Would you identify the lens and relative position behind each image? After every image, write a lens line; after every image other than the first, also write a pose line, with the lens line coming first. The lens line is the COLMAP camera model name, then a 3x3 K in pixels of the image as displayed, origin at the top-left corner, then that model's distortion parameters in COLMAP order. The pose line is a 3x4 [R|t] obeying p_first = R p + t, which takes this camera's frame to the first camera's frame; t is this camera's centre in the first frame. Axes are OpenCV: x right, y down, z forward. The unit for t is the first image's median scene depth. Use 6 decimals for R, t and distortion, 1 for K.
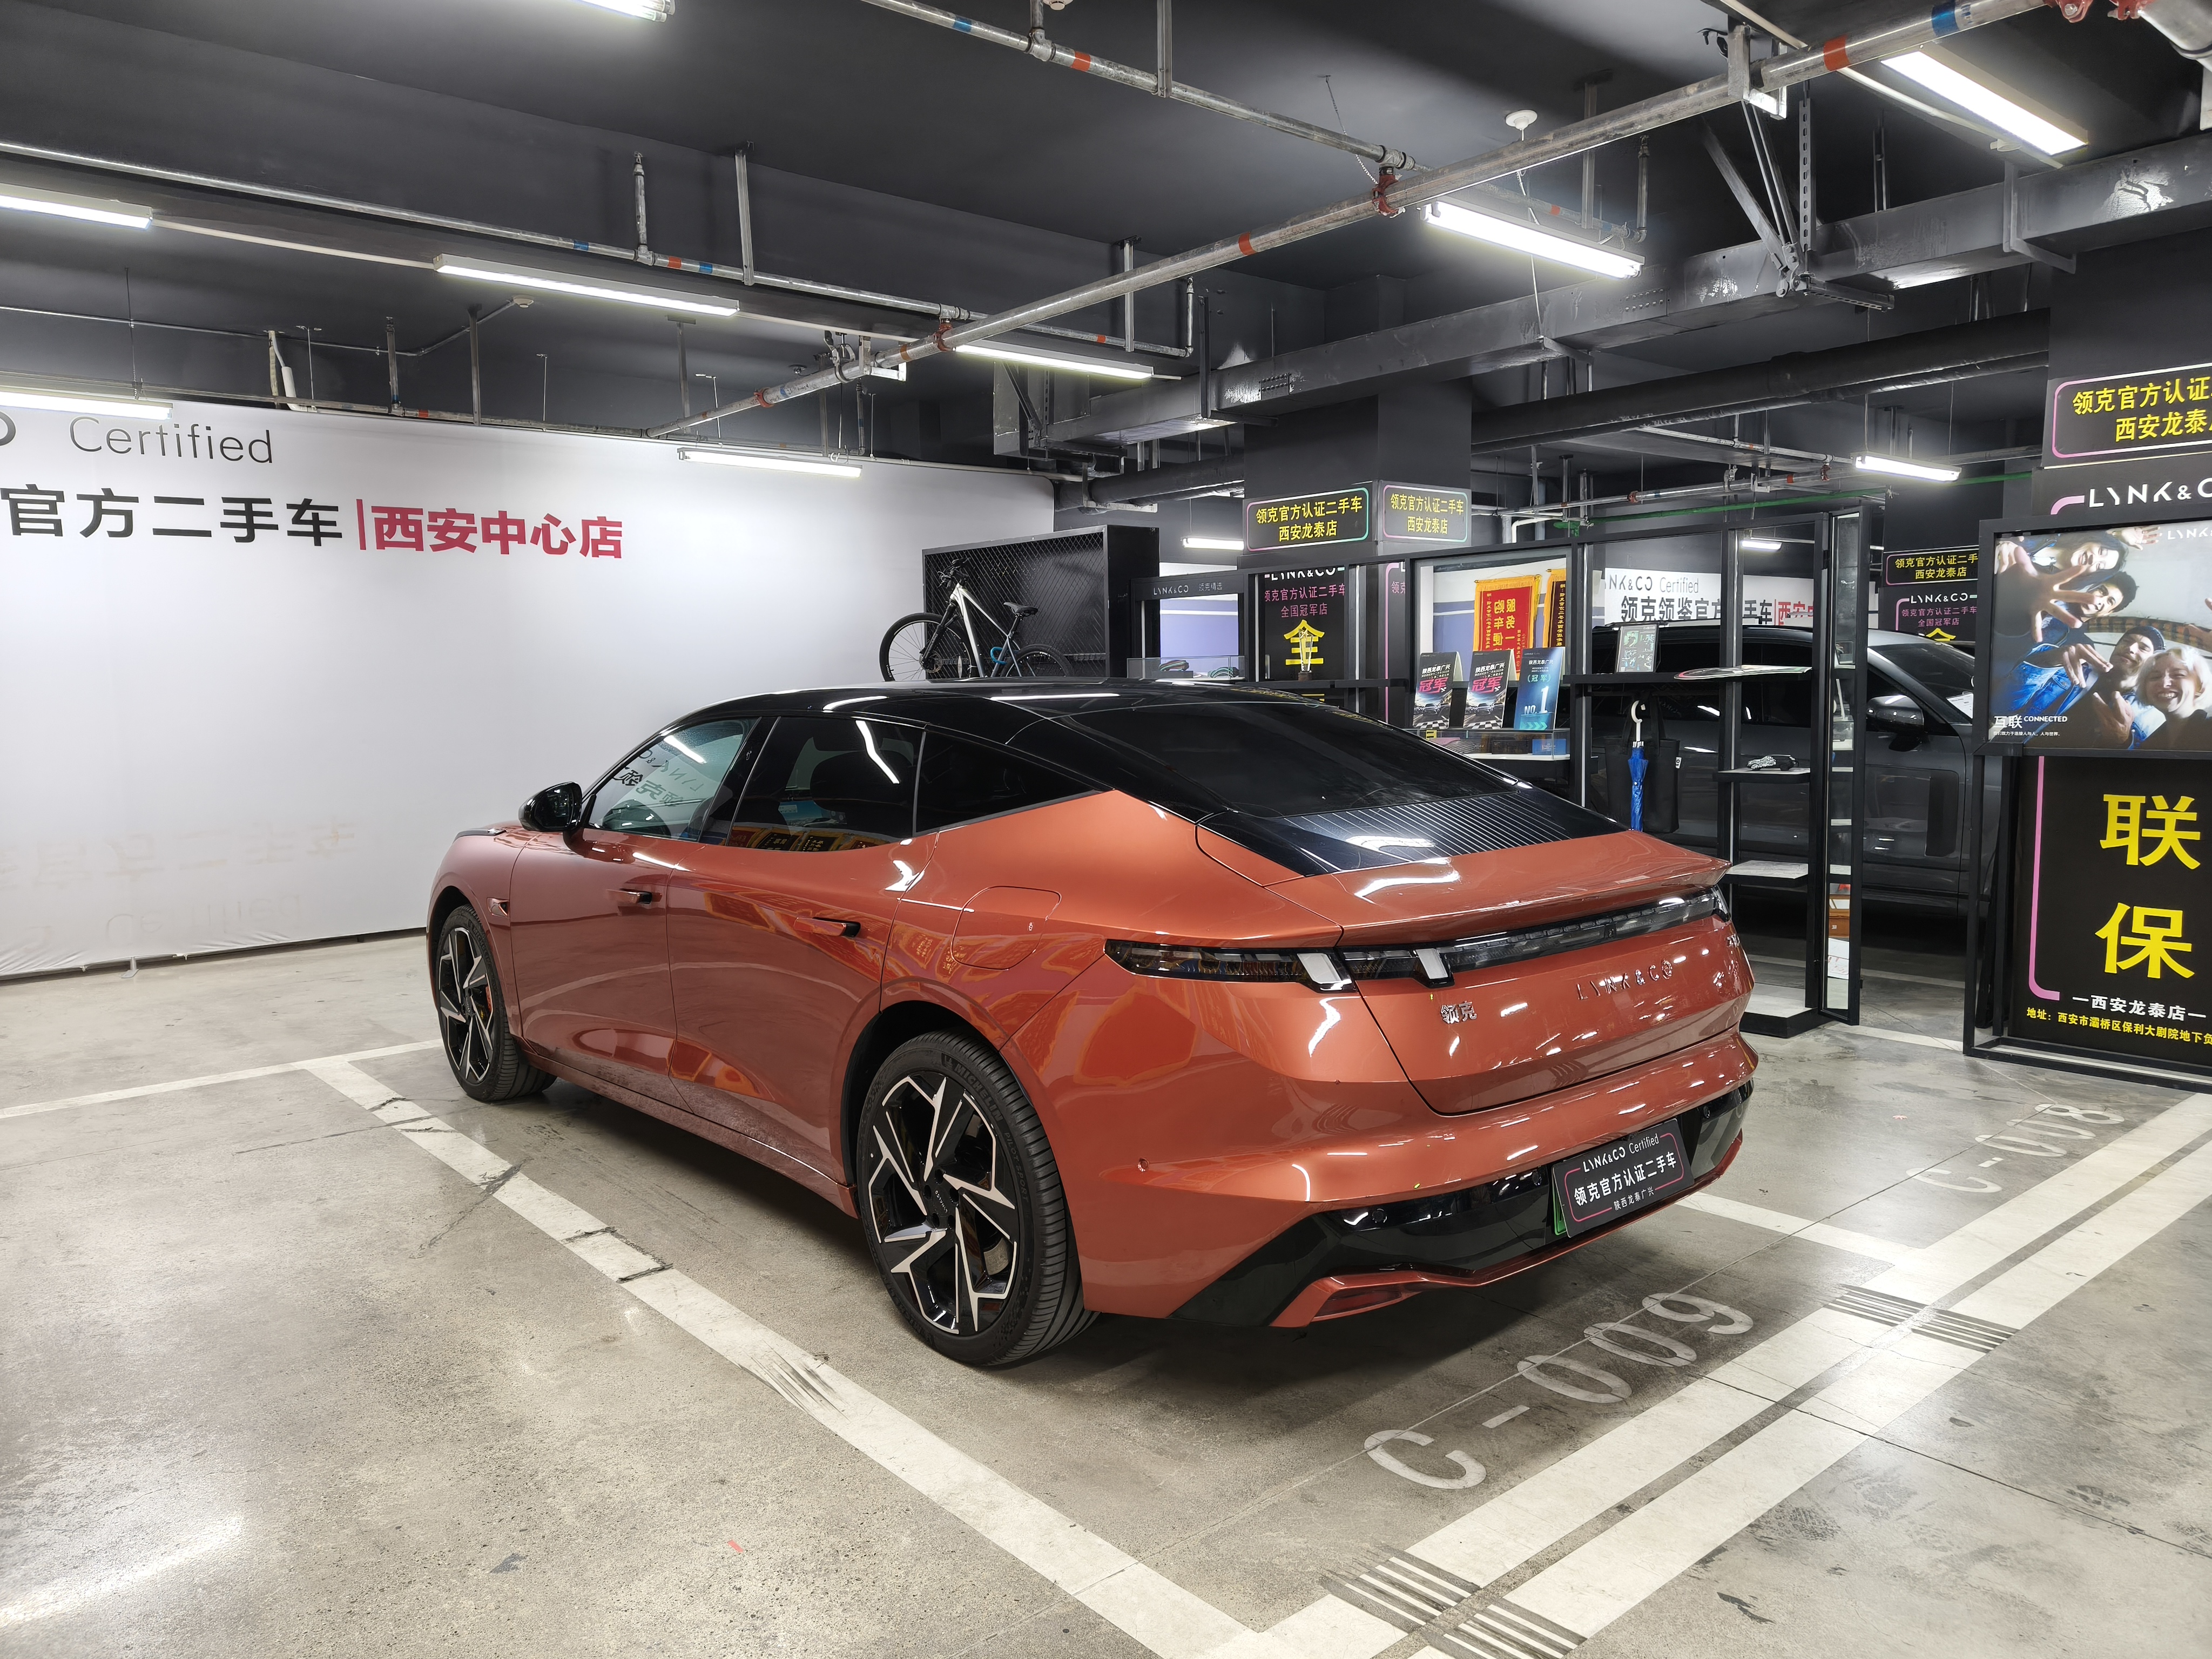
lens RADIAL K [[1560.7, 0, 1106.0], [0, 1560.7, 829.5], [0, 0, 1]] dist [0.016150, 0.001362]
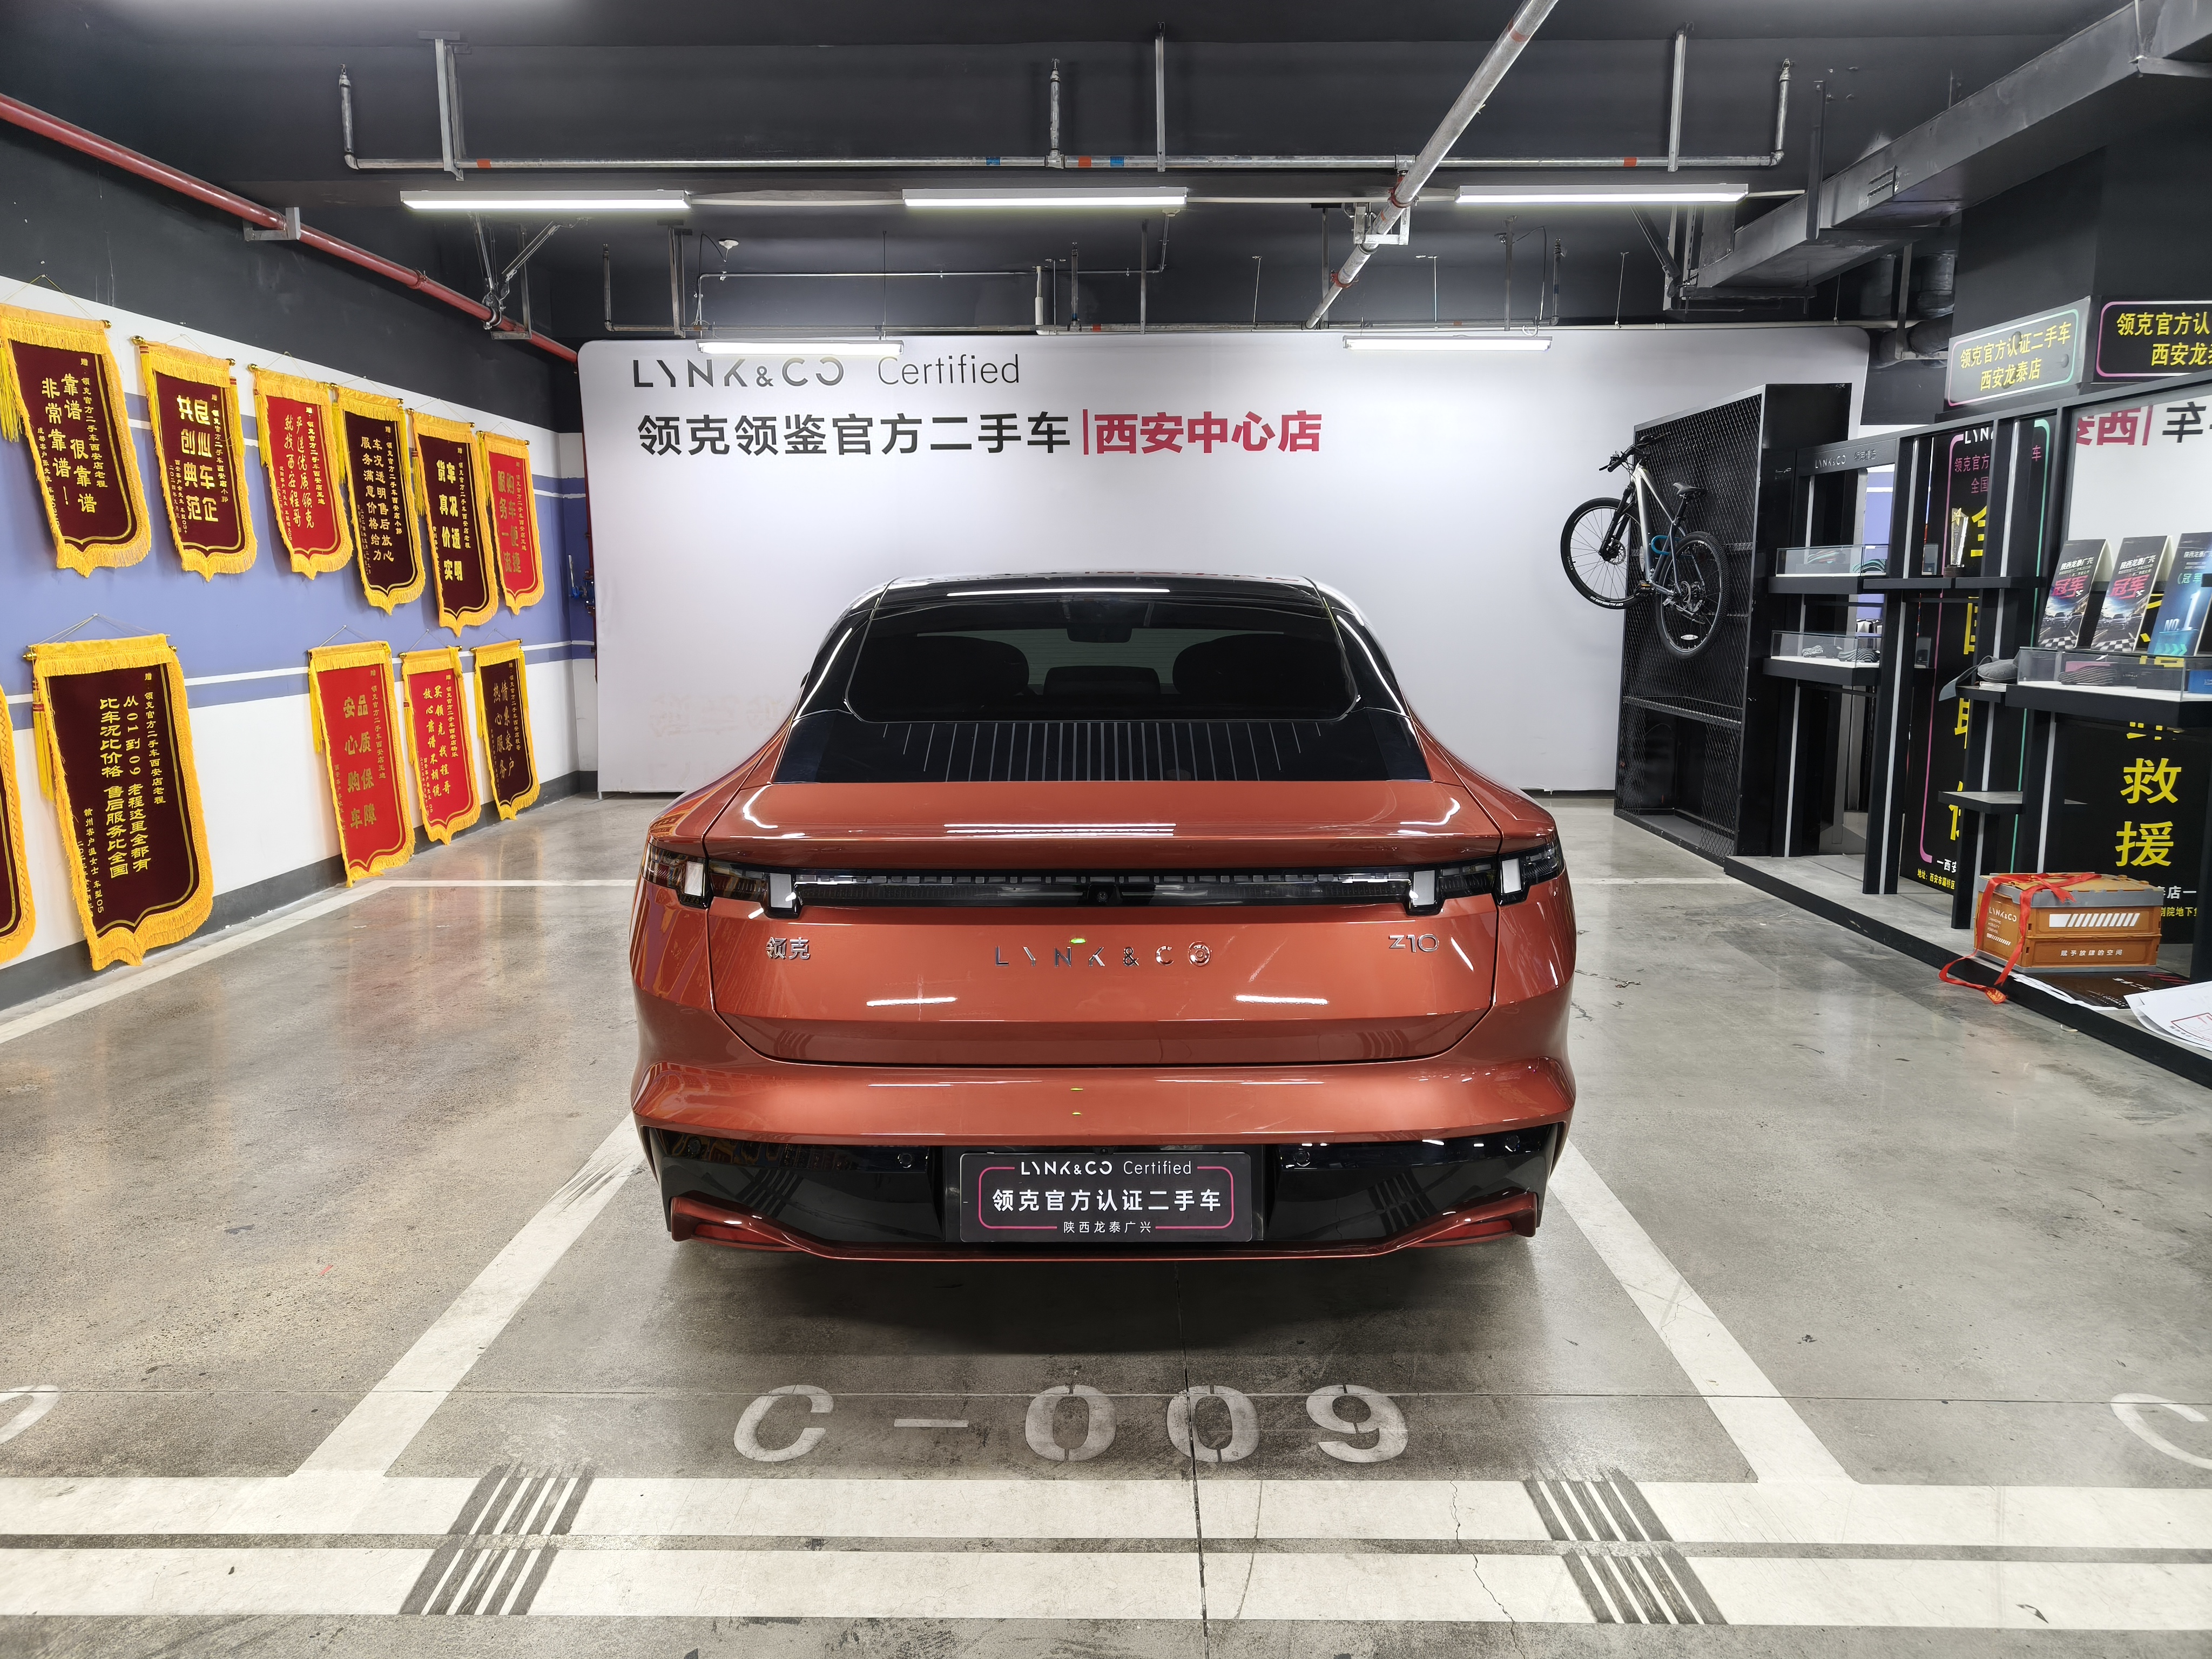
lens RADIAL K [[1552.3, 0, 1106.0], [0, 1552.3, 829.5], [0, 0, 1]] dist [0.044823, -0.058181]
pose [[0.751619, 0.116782, -0.649177, 0.308641], [-0.072767, 0.992875, 0.094361, -0.015488], [0.655571, -0.023685, 0.754762, 0.149793]]
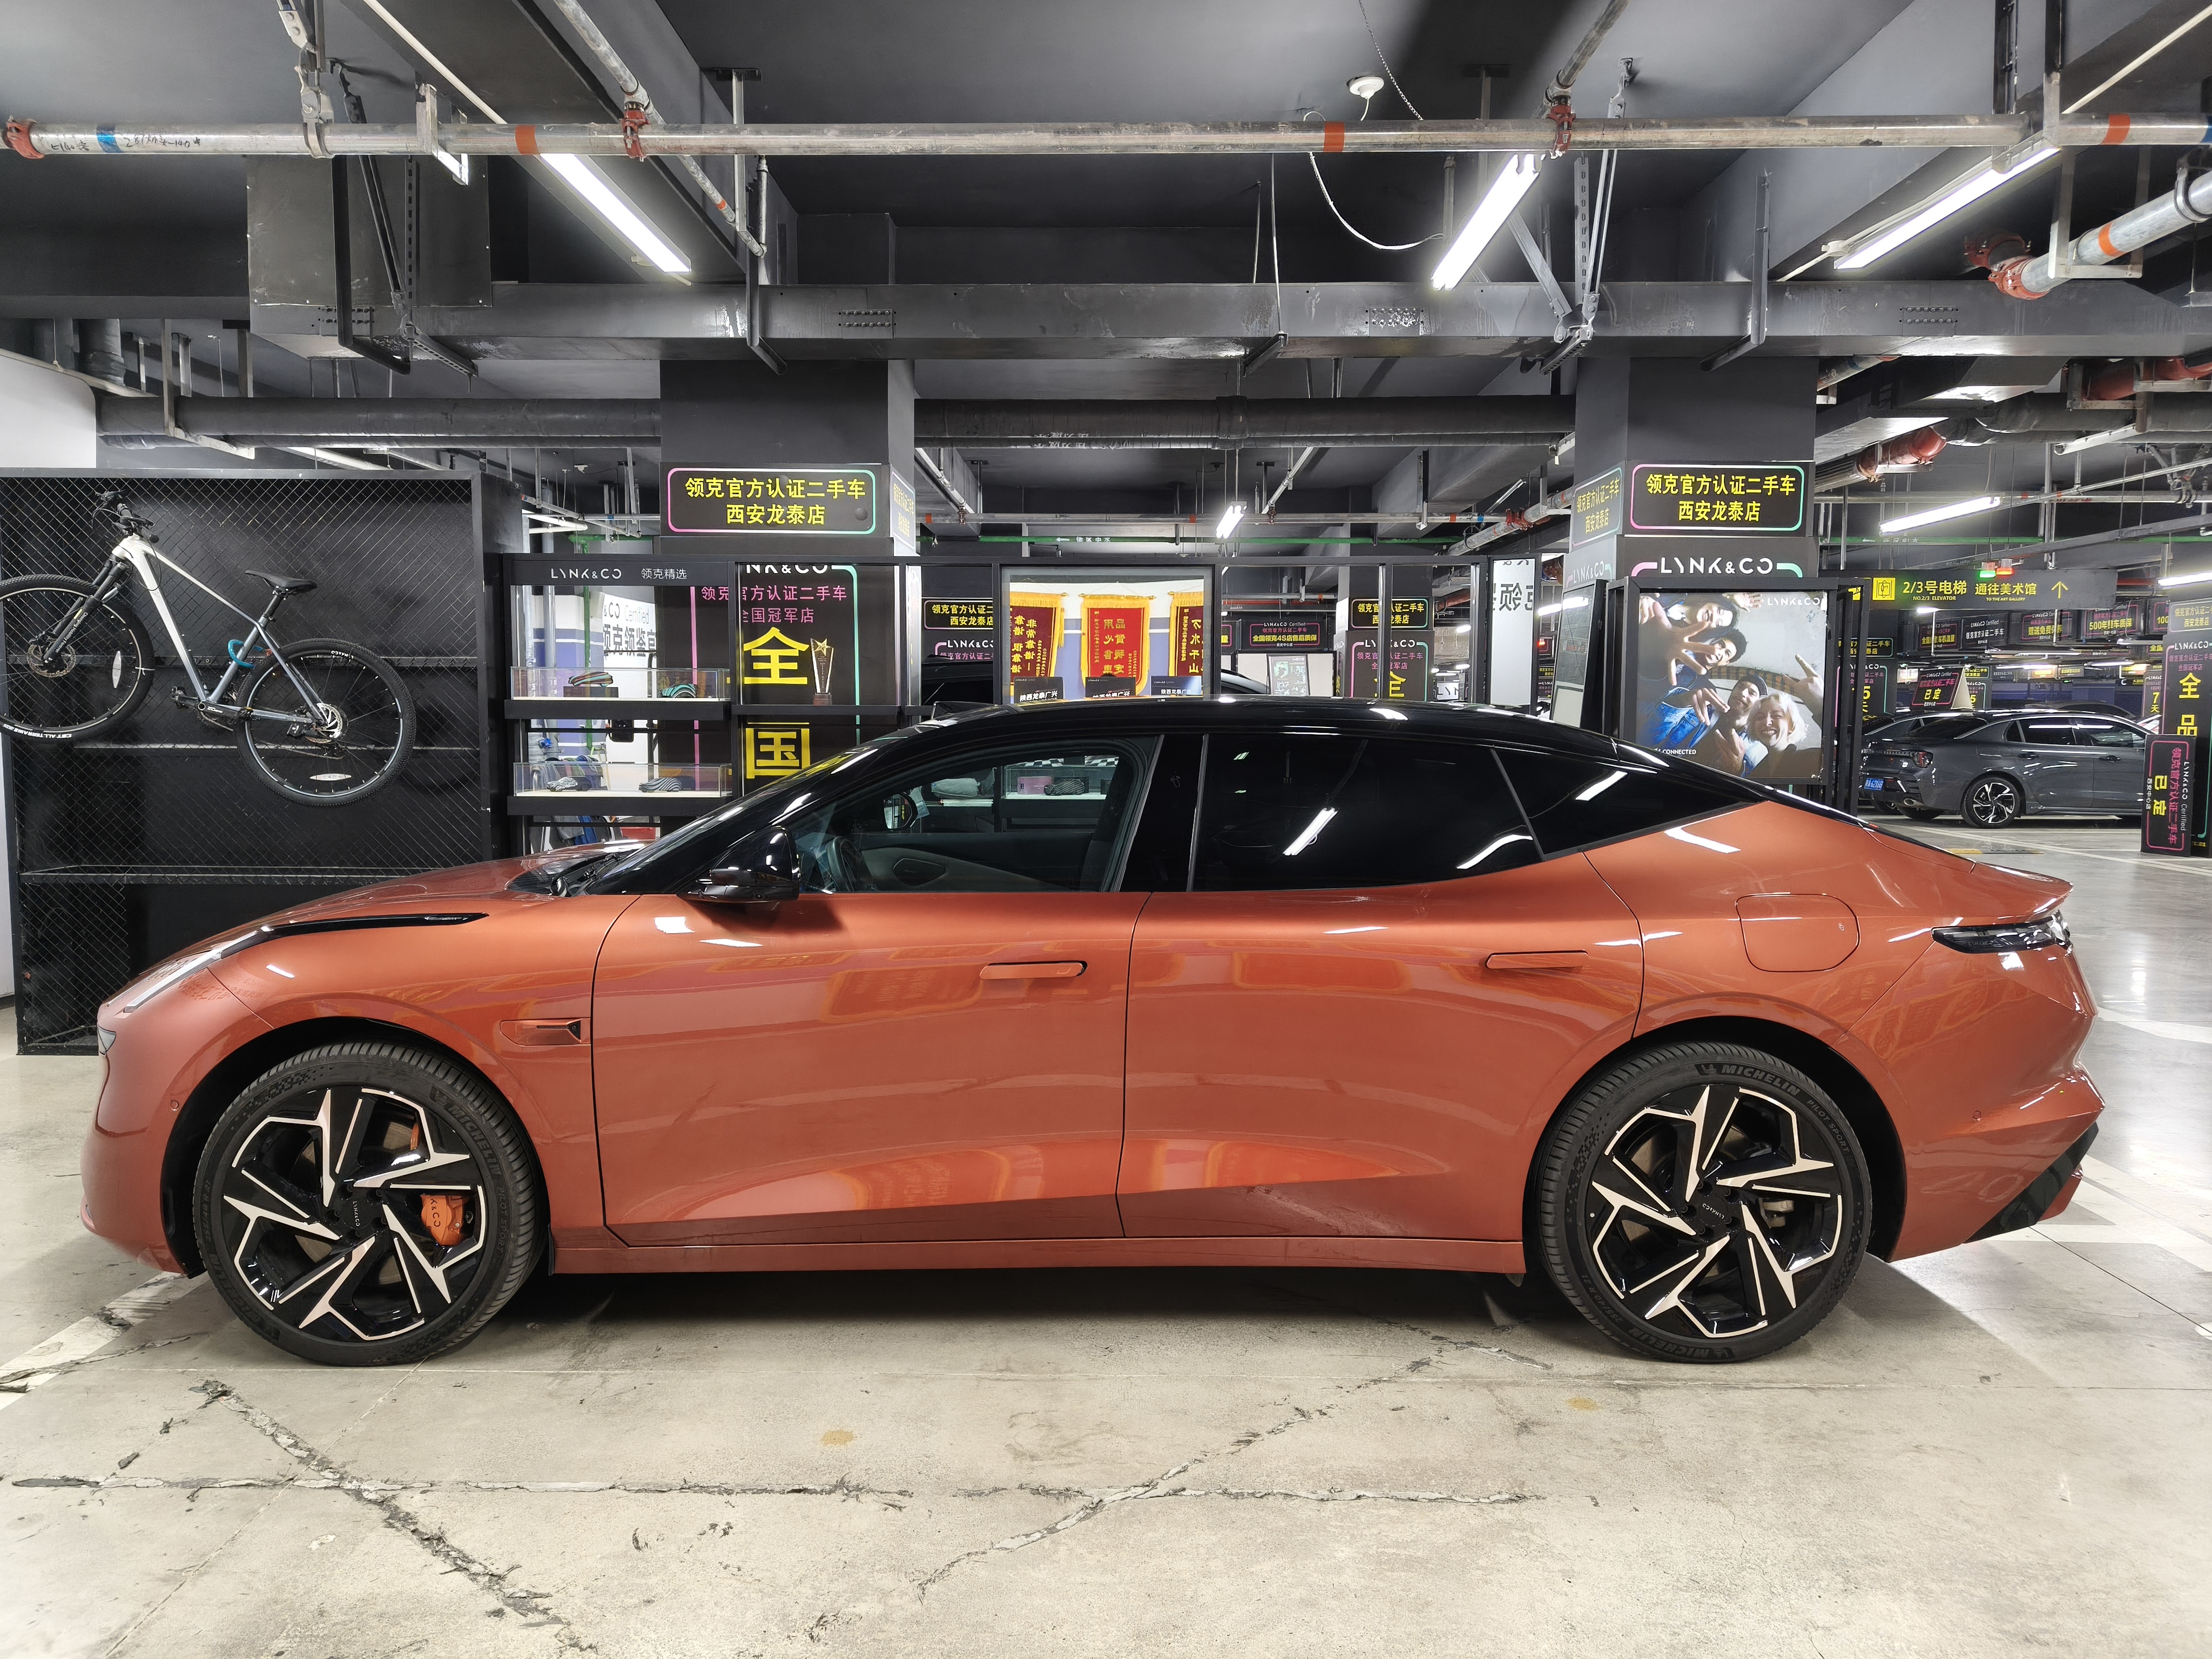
lens RADIAL K [[1443.6, 0, 1106.0], [0, 1443.6, 829.5], [0, 0, 1]] dist [0.049124, -0.028663]
pose [[0.651748, -0.045334, 0.757080, -0.601246], [0.055966, 0.998365, 0.011602, -0.059802], [-0.756368, 0.034809, 0.653220, 0.752529]]
